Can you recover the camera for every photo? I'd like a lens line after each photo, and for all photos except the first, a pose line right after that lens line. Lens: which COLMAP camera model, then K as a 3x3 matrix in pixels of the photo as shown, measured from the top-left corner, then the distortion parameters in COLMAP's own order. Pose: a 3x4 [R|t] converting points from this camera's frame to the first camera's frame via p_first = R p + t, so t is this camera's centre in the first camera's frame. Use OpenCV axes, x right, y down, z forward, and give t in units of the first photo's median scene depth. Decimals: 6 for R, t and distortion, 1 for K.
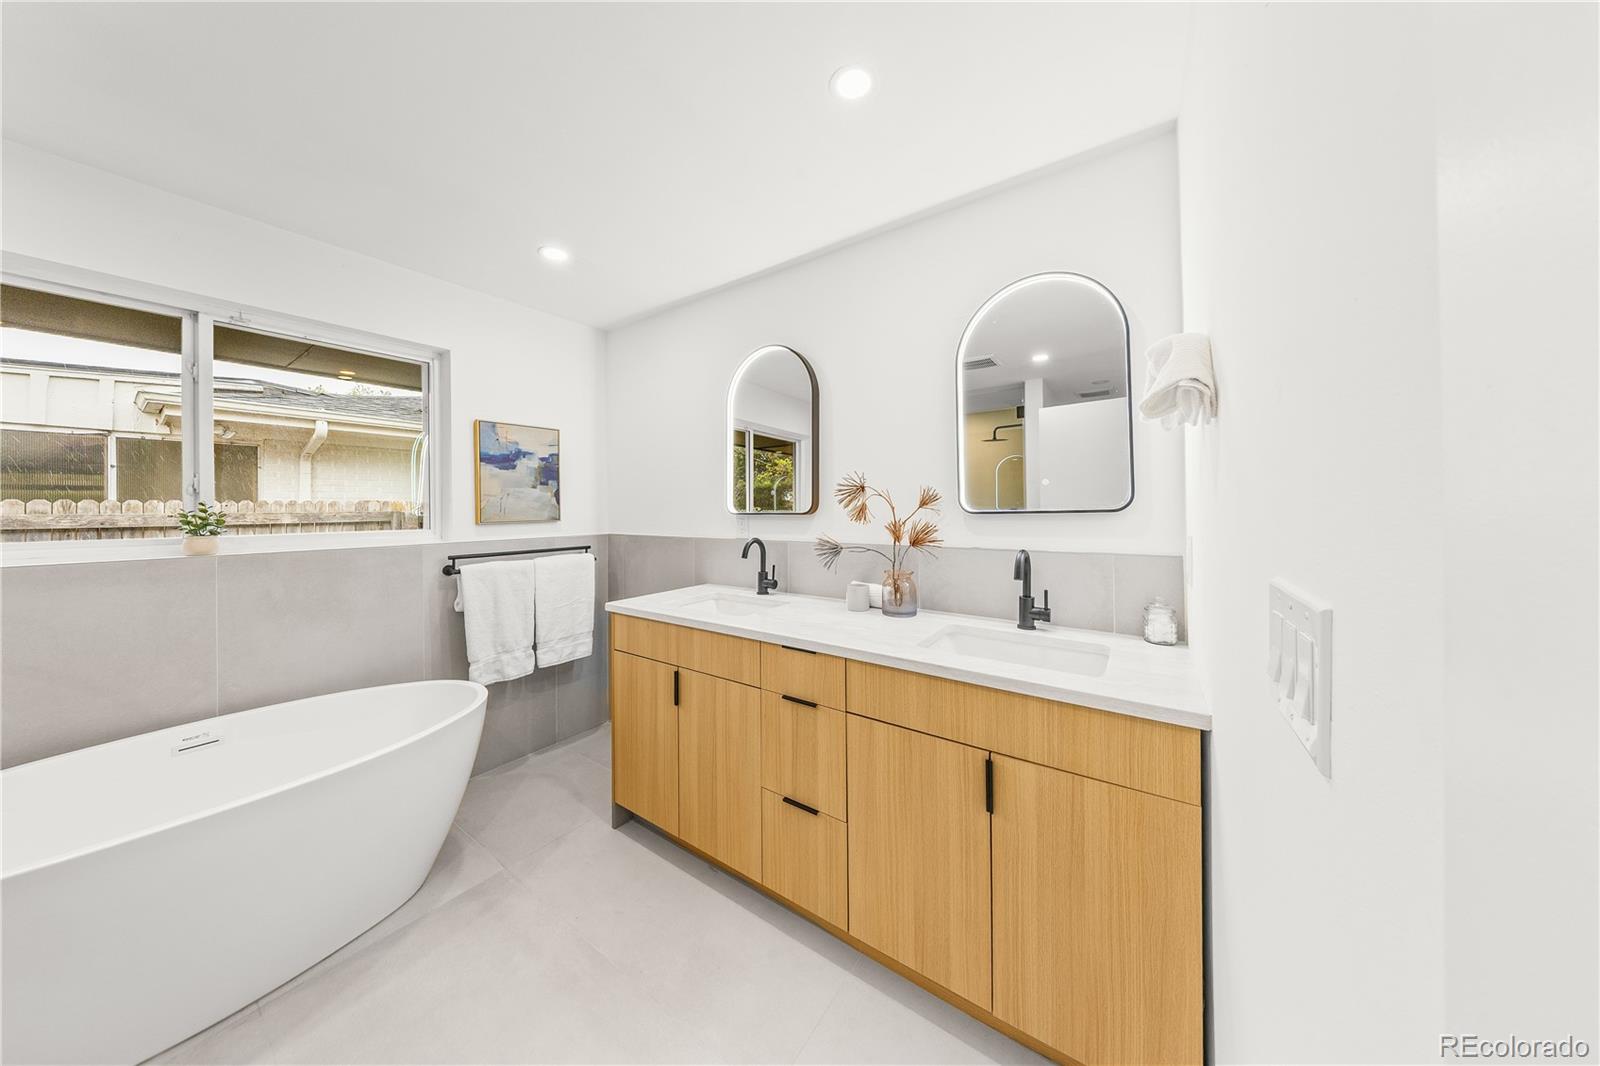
lens RADIAL K [[488.5, 0, 795.0], [0, 488.5, 503.7], [0, 0, 1]] dist [-0.003068, -0.000121]
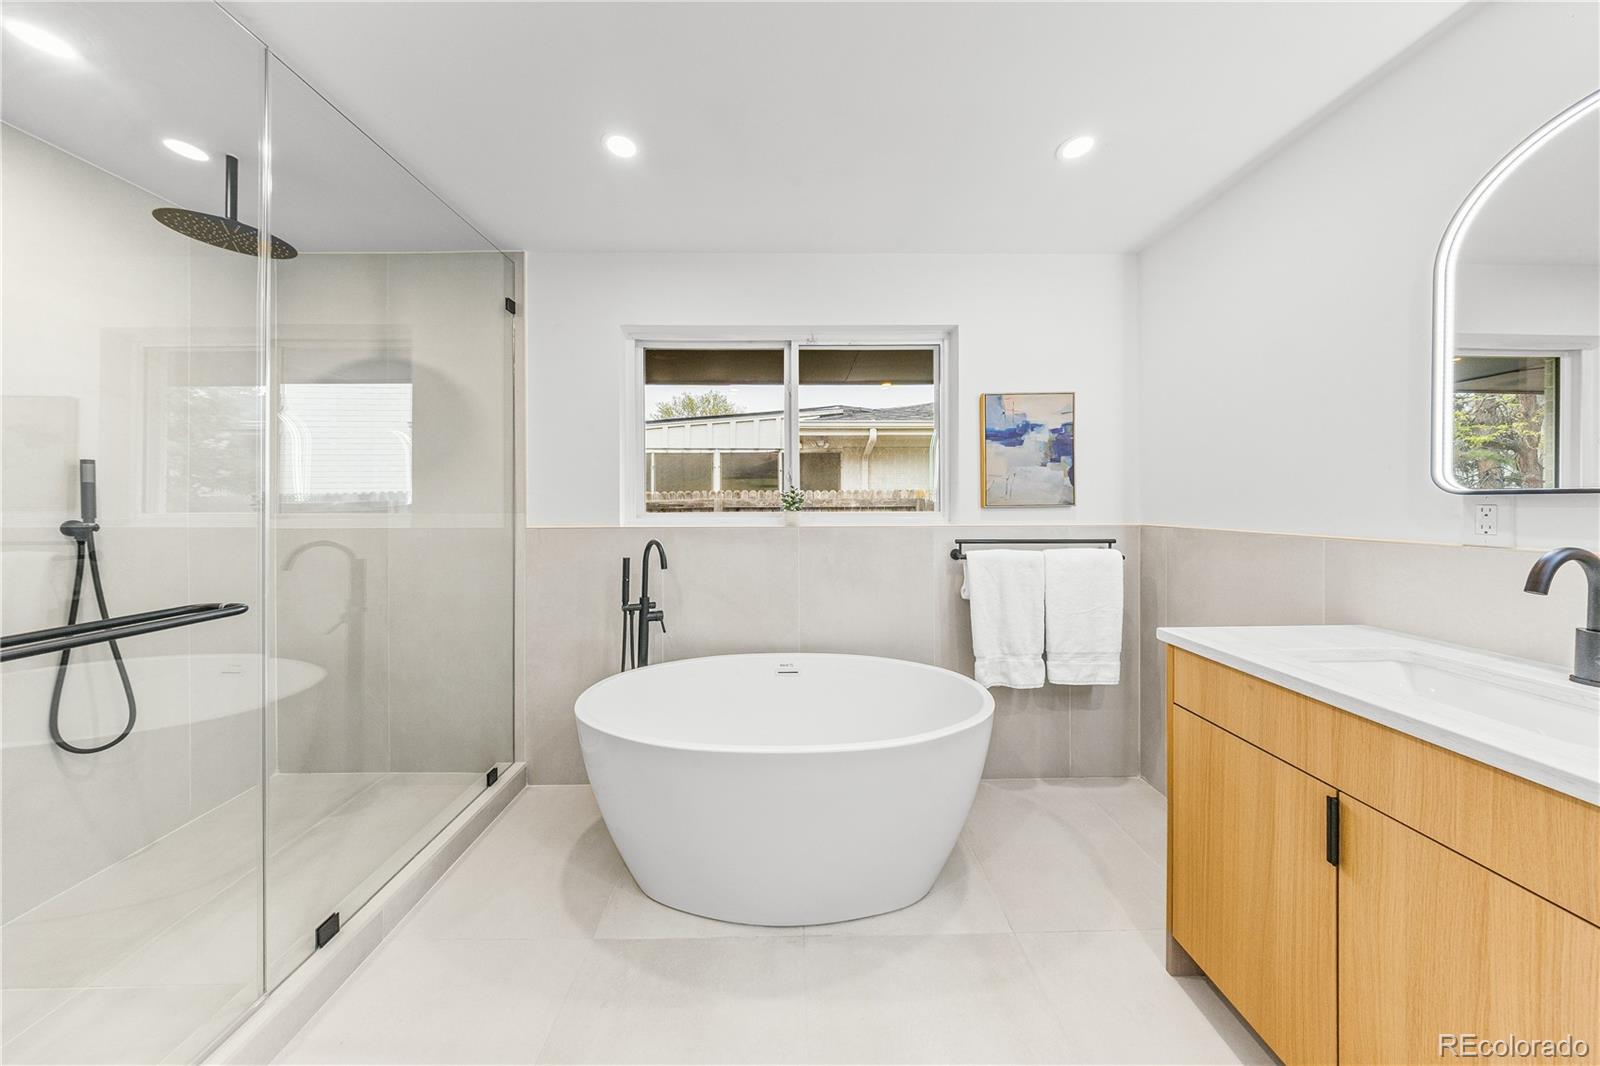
lens RADIAL K [[488.5, 0, 795.0], [0, 488.5, 503.7], [0, 0, 1]] dist [-0.003068, -0.000121]
pose [[0.587687, 0.009873, -0.809028, -0.108996], [0.004737, 0.999866, 0.015643, 0.018103], [0.809075, -0.013026, 0.587561, 0.163661]]
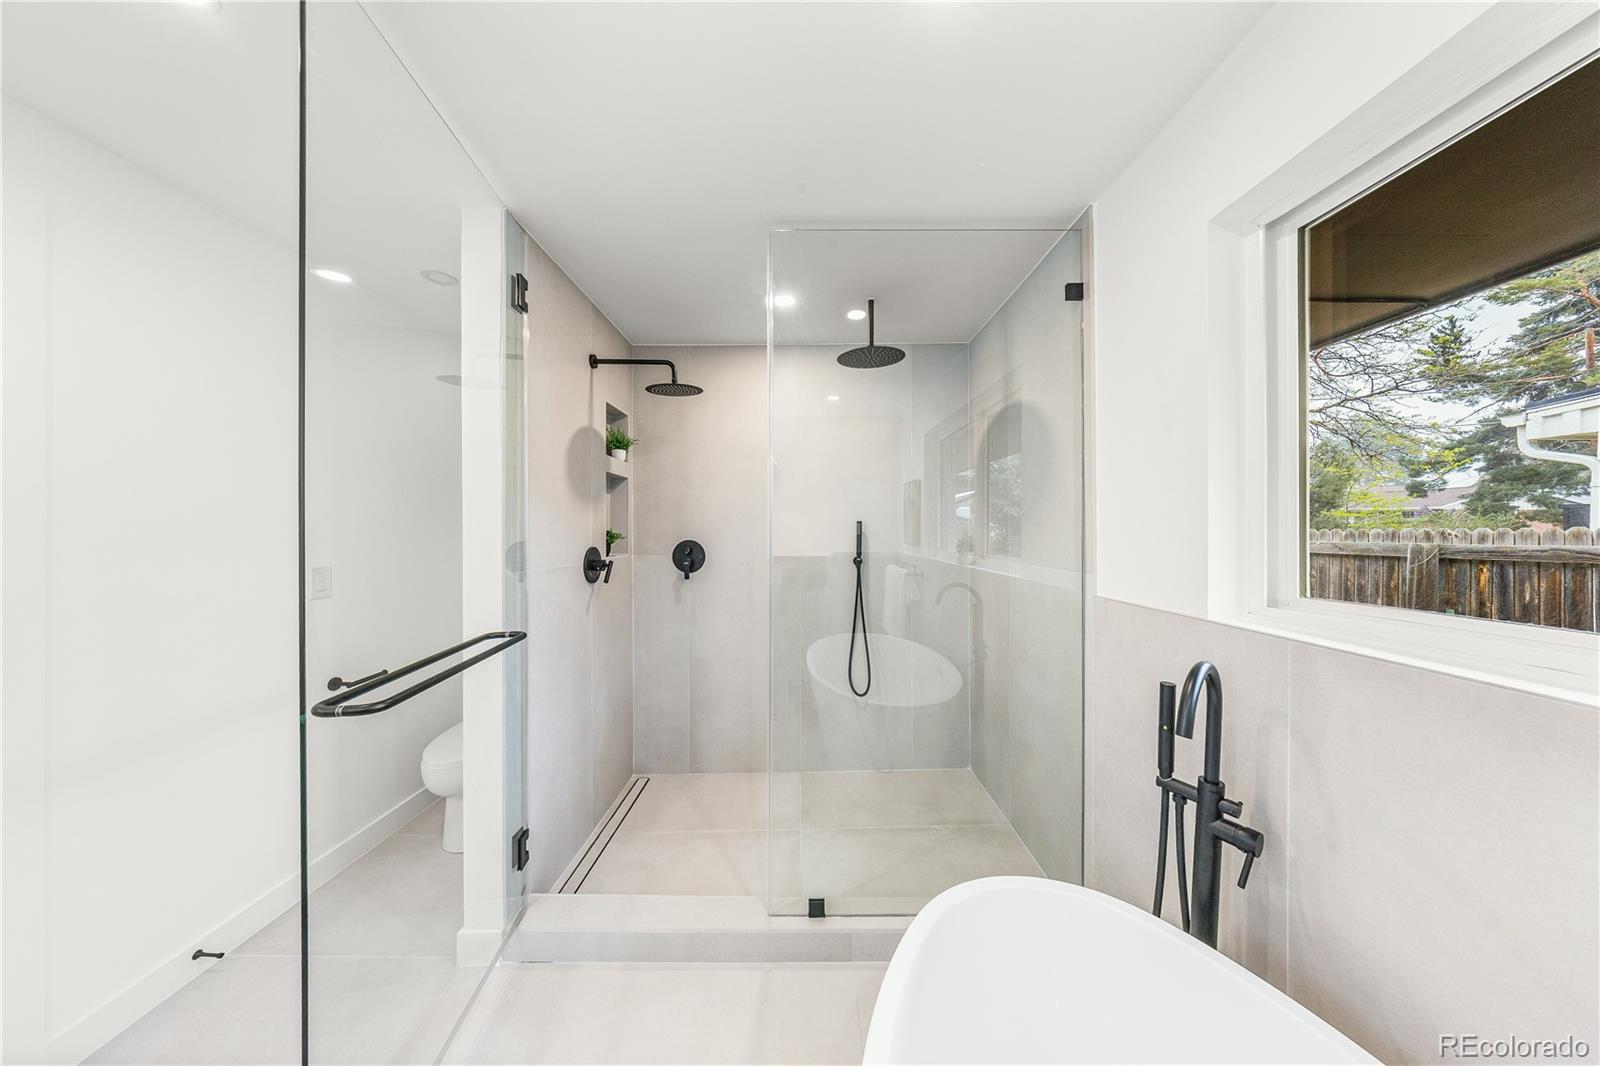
lens RADIAL K [[480.9, 0, 802.6], [0, 480.9, 528.8], [0, 0, 1]] dist [-0.000314, -0.000020]
pose [[-0.816457, 0.008339, -0.577346, -0.442737], [0.013463, 0.999899, -0.004597, -0.013838], [0.577249, -0.011526, -0.816487, 0.565753]]
